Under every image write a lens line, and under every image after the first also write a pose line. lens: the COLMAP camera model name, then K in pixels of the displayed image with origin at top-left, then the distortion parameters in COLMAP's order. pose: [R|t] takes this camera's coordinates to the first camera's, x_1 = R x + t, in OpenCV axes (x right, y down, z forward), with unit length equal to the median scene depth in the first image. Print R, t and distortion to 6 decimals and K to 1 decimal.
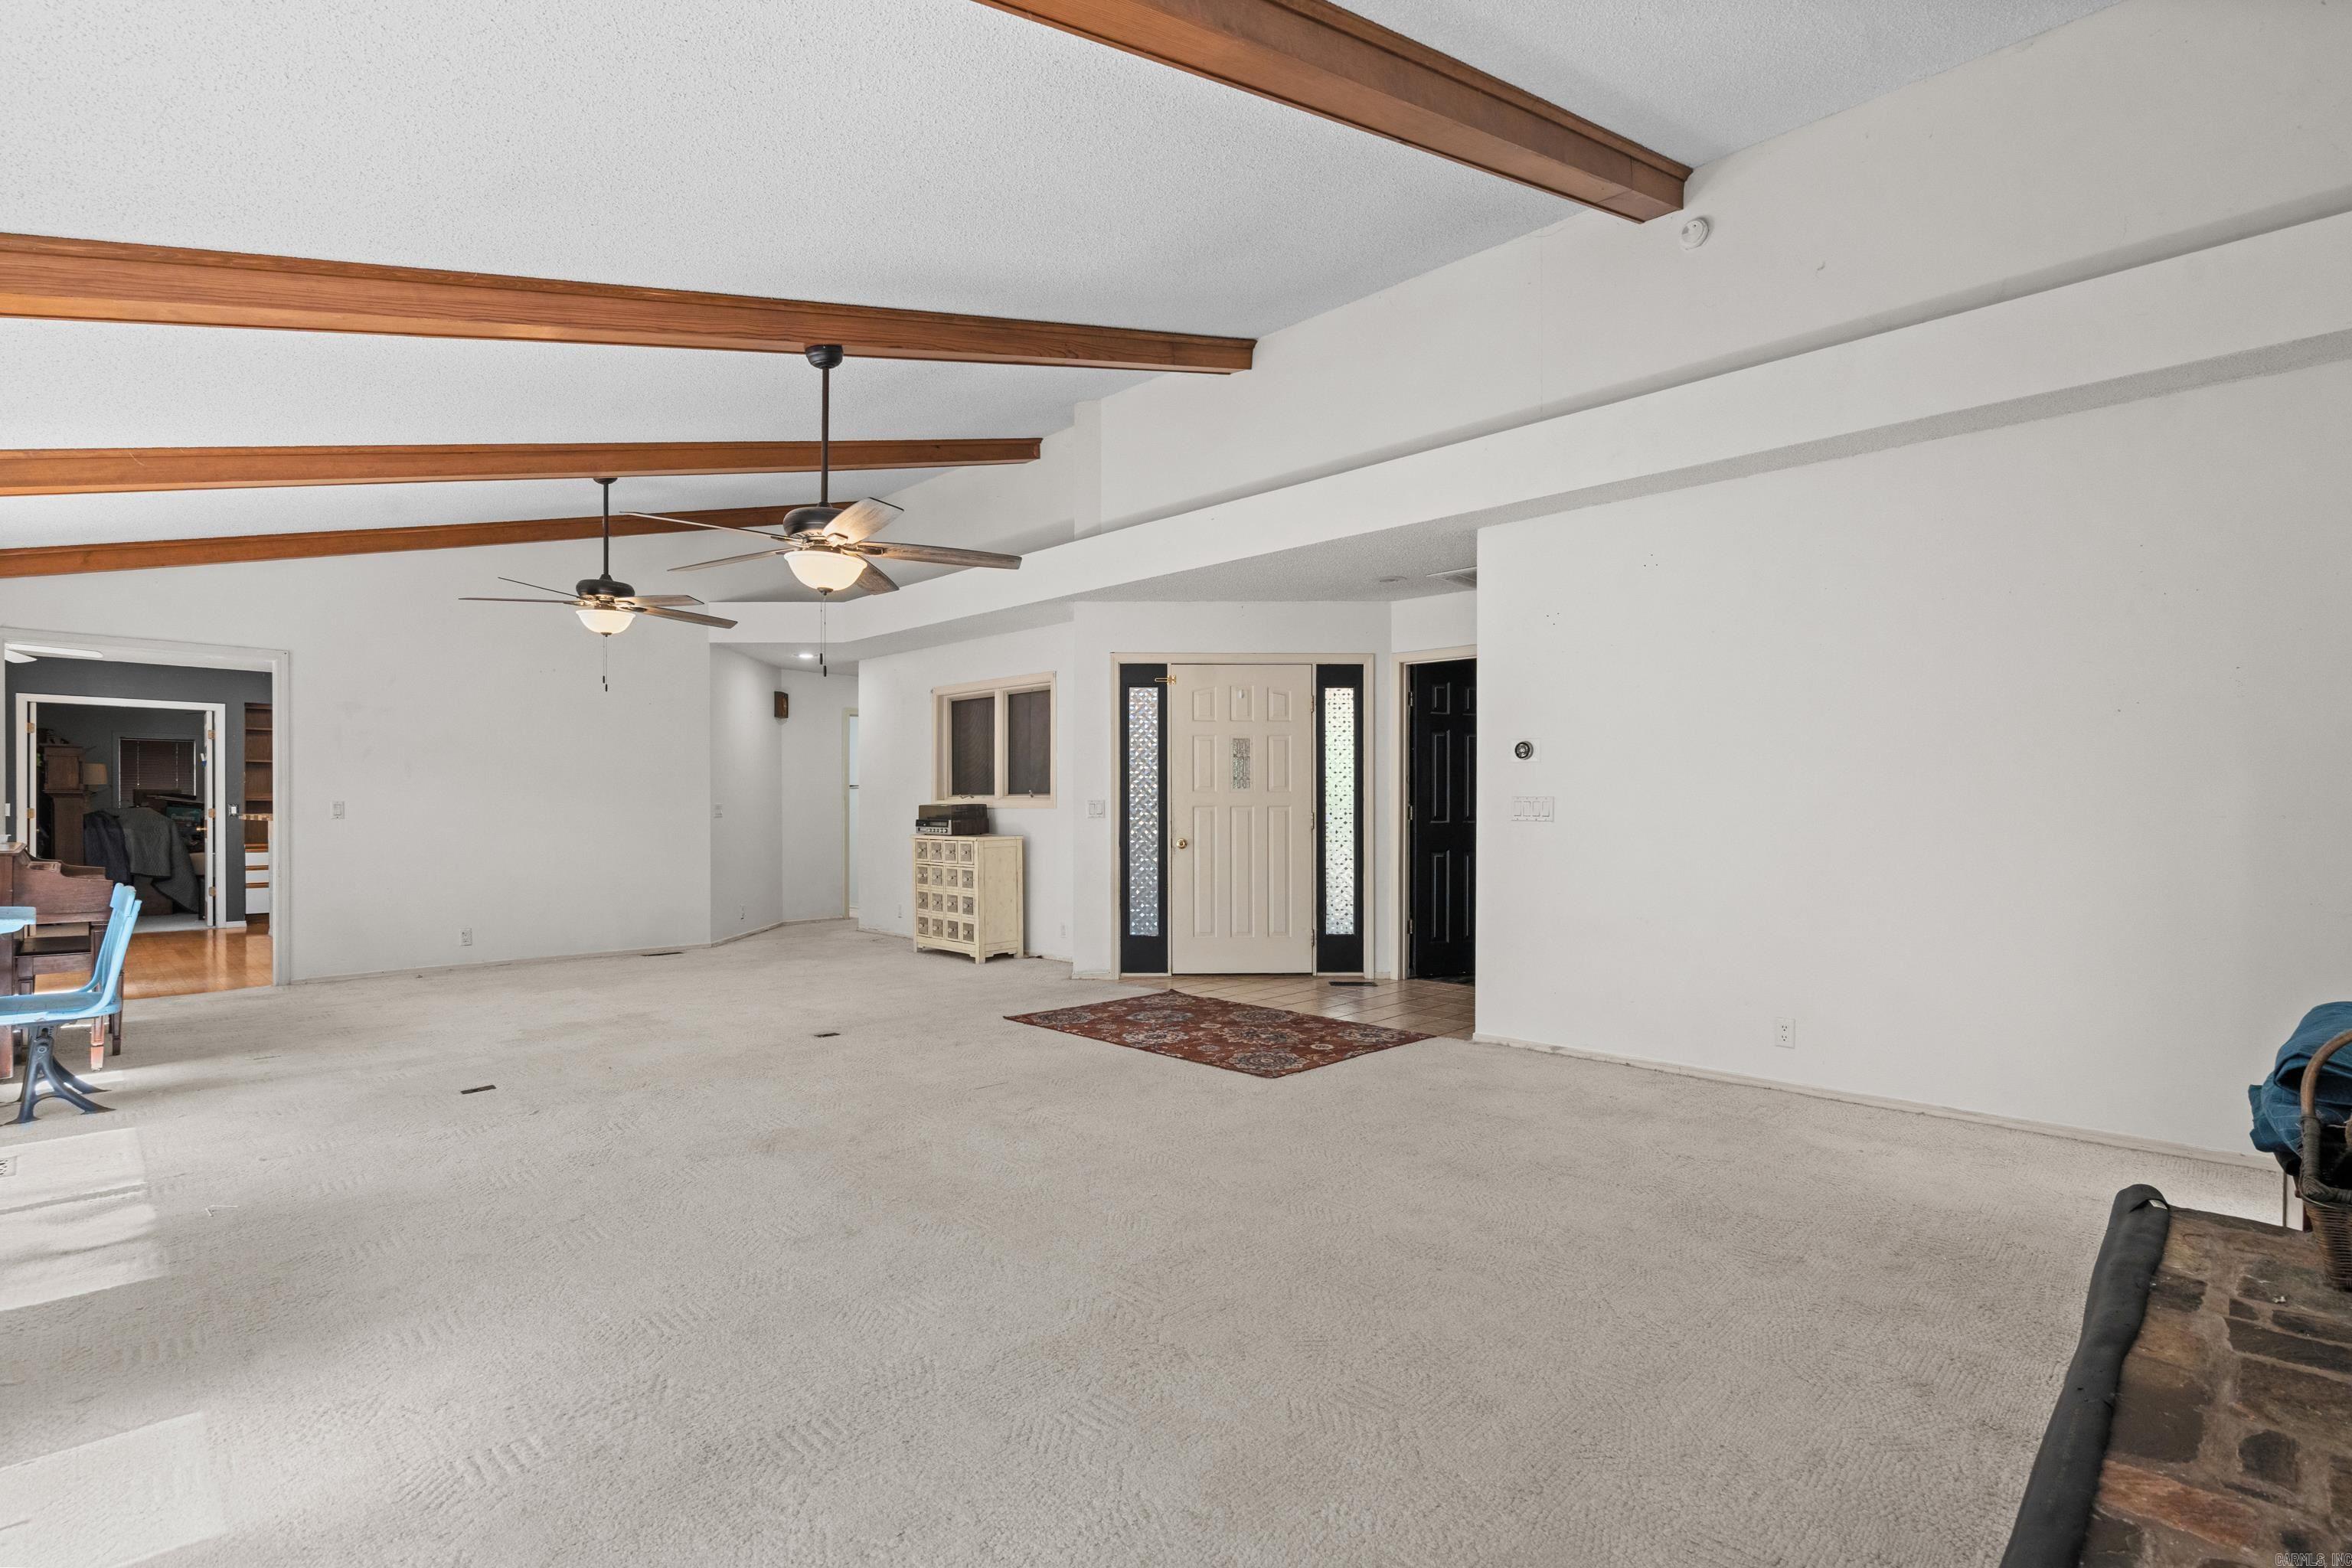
lens RADIAL K [[1092.1, 0, 1176.8], [0, 1092.1, 806.0], [0, 0, 1]] dist [-0.003971, 0.000399]
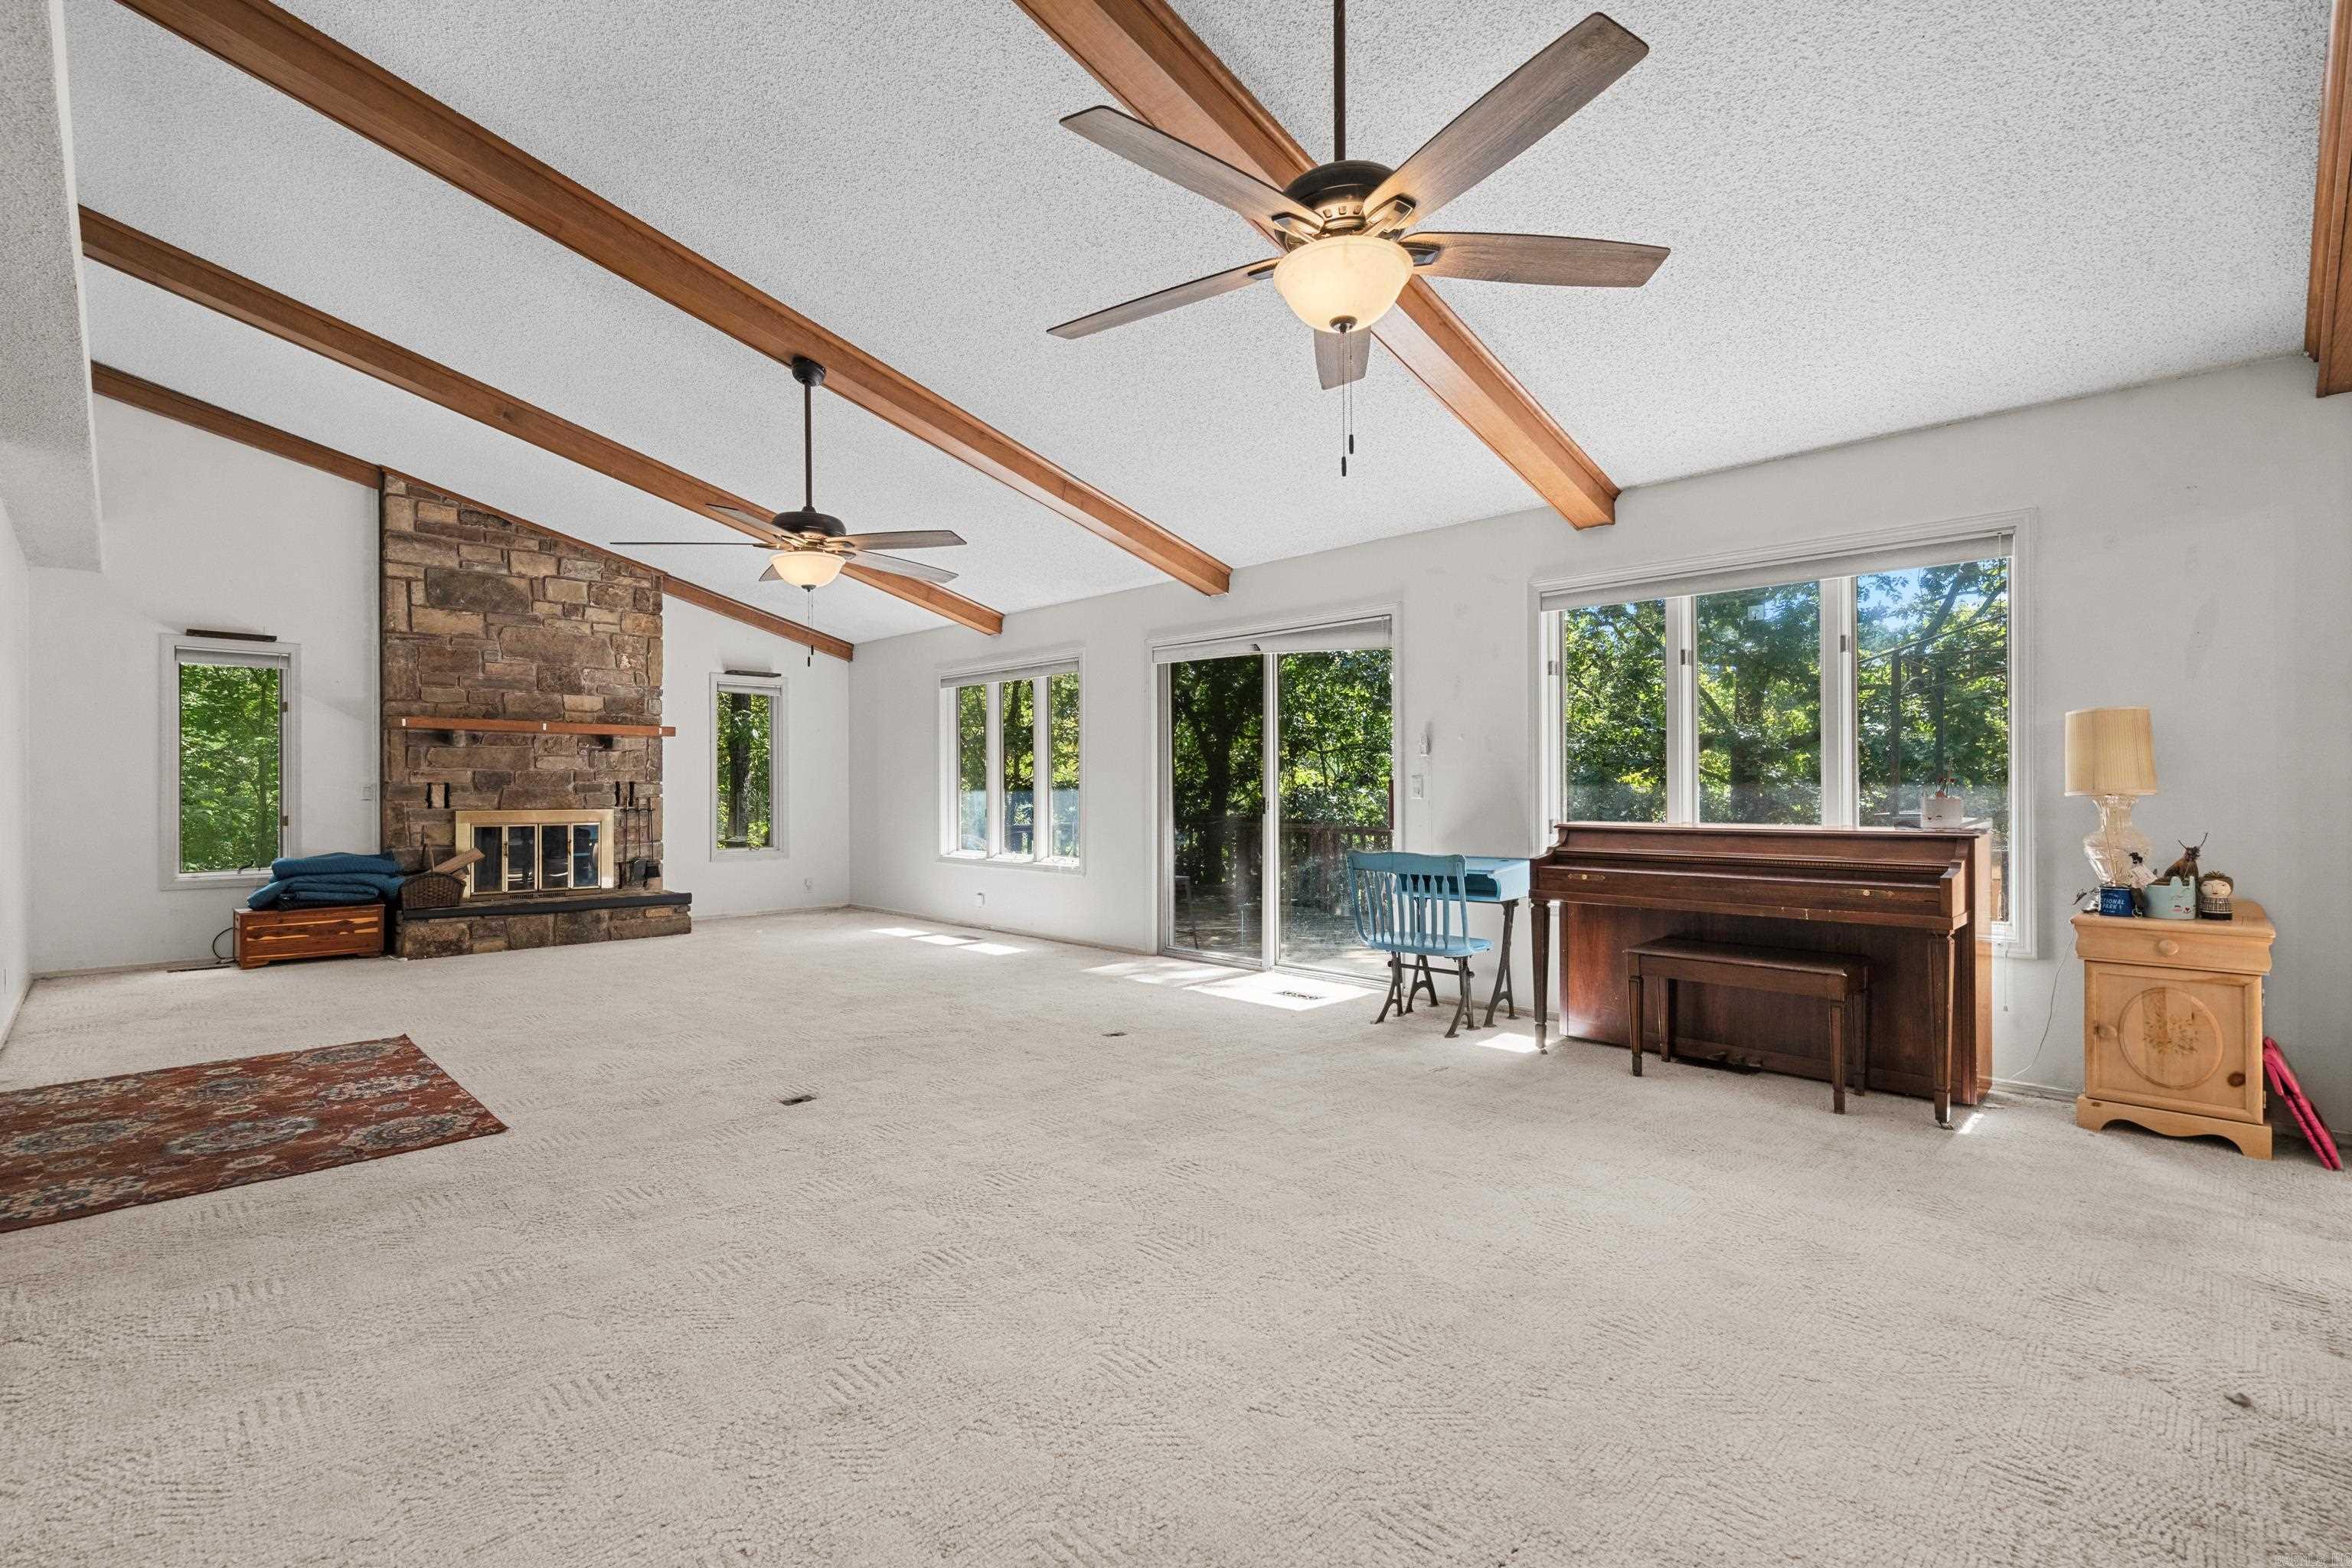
lens RADIAL K [[1062.3, 0, 1173.3], [0, 1062.3, 782.5], [0, 0, 1]] dist [-0.002638, 0.000414]
pose [[-0.999911, 0.005604, 0.012103, -0.668539], [0.005517, 0.999959, -0.007217, 0.005826], [-0.012143, -0.007150, -0.999901, 1.965546]]
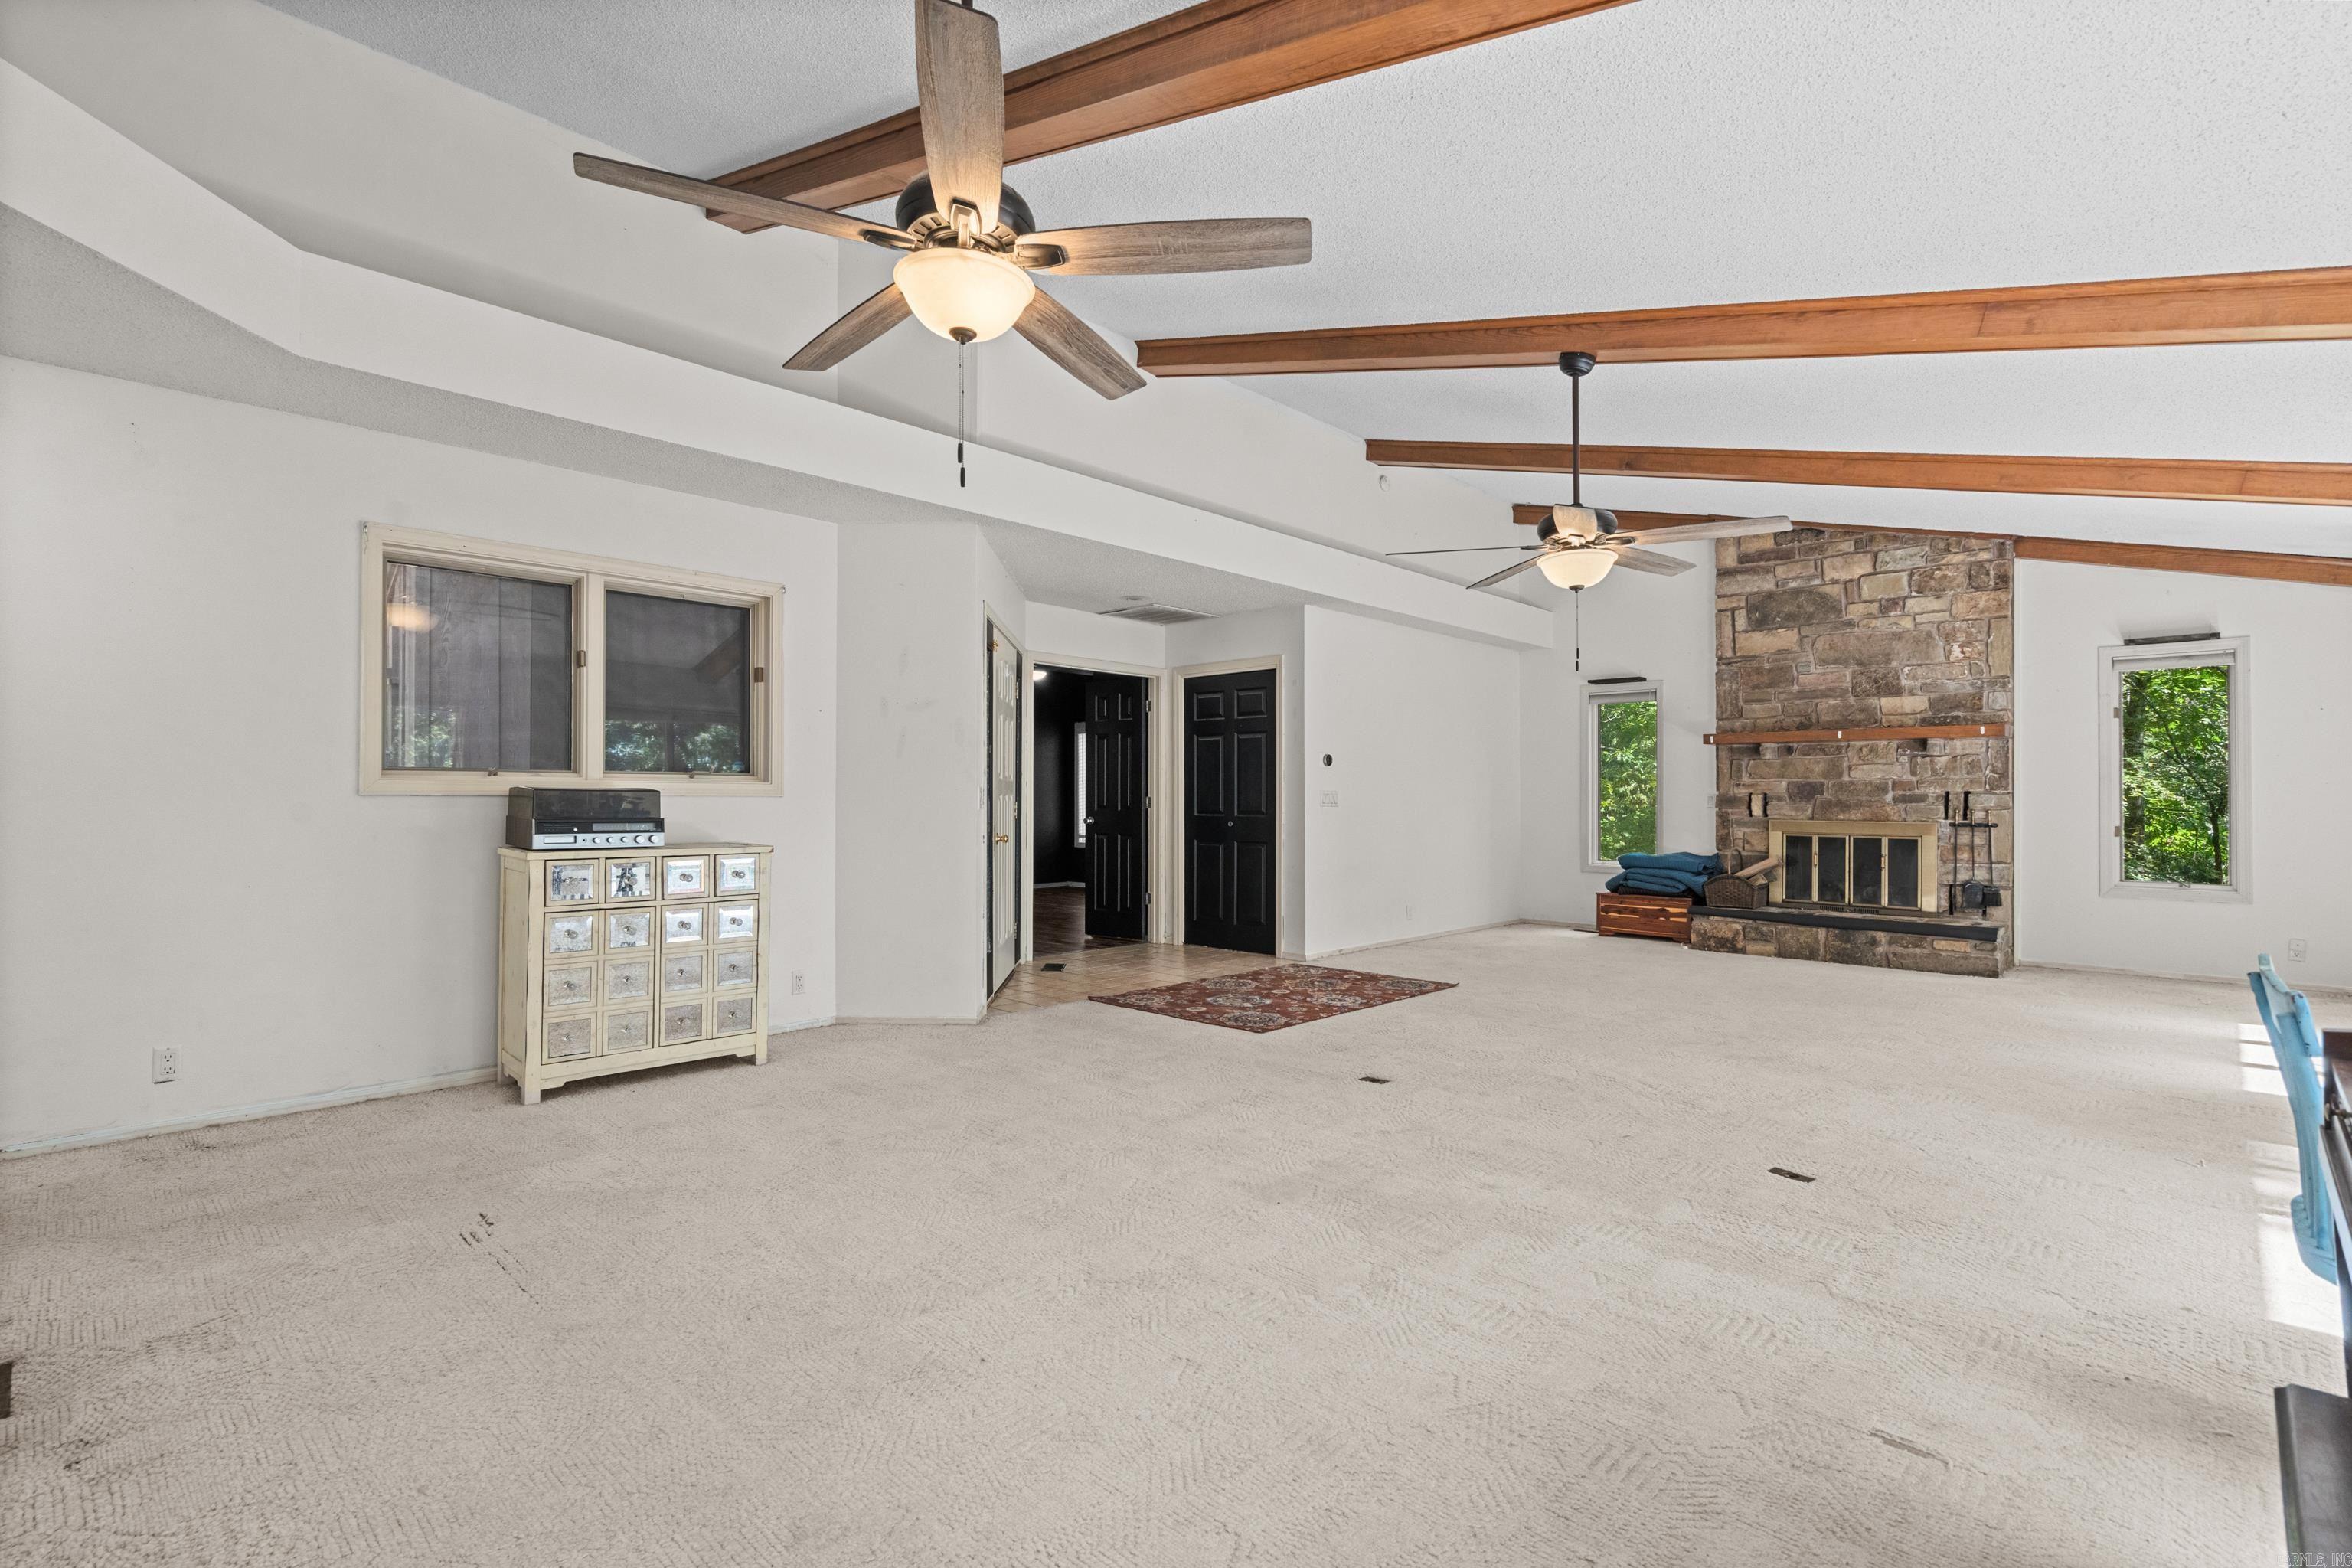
lens RADIAL K [[1074.5, 0, 1171.6], [0, 1074.5, 786.8], [0, 0, 1]] dist [0.001565, 0.000650]
pose [[-0.012109, 0.013517, 0.999835, -1.281124], [-0.004857, 0.999896, -0.013576, 0.007025], [-0.999915, -0.005021, -0.012042, 1.337274]]
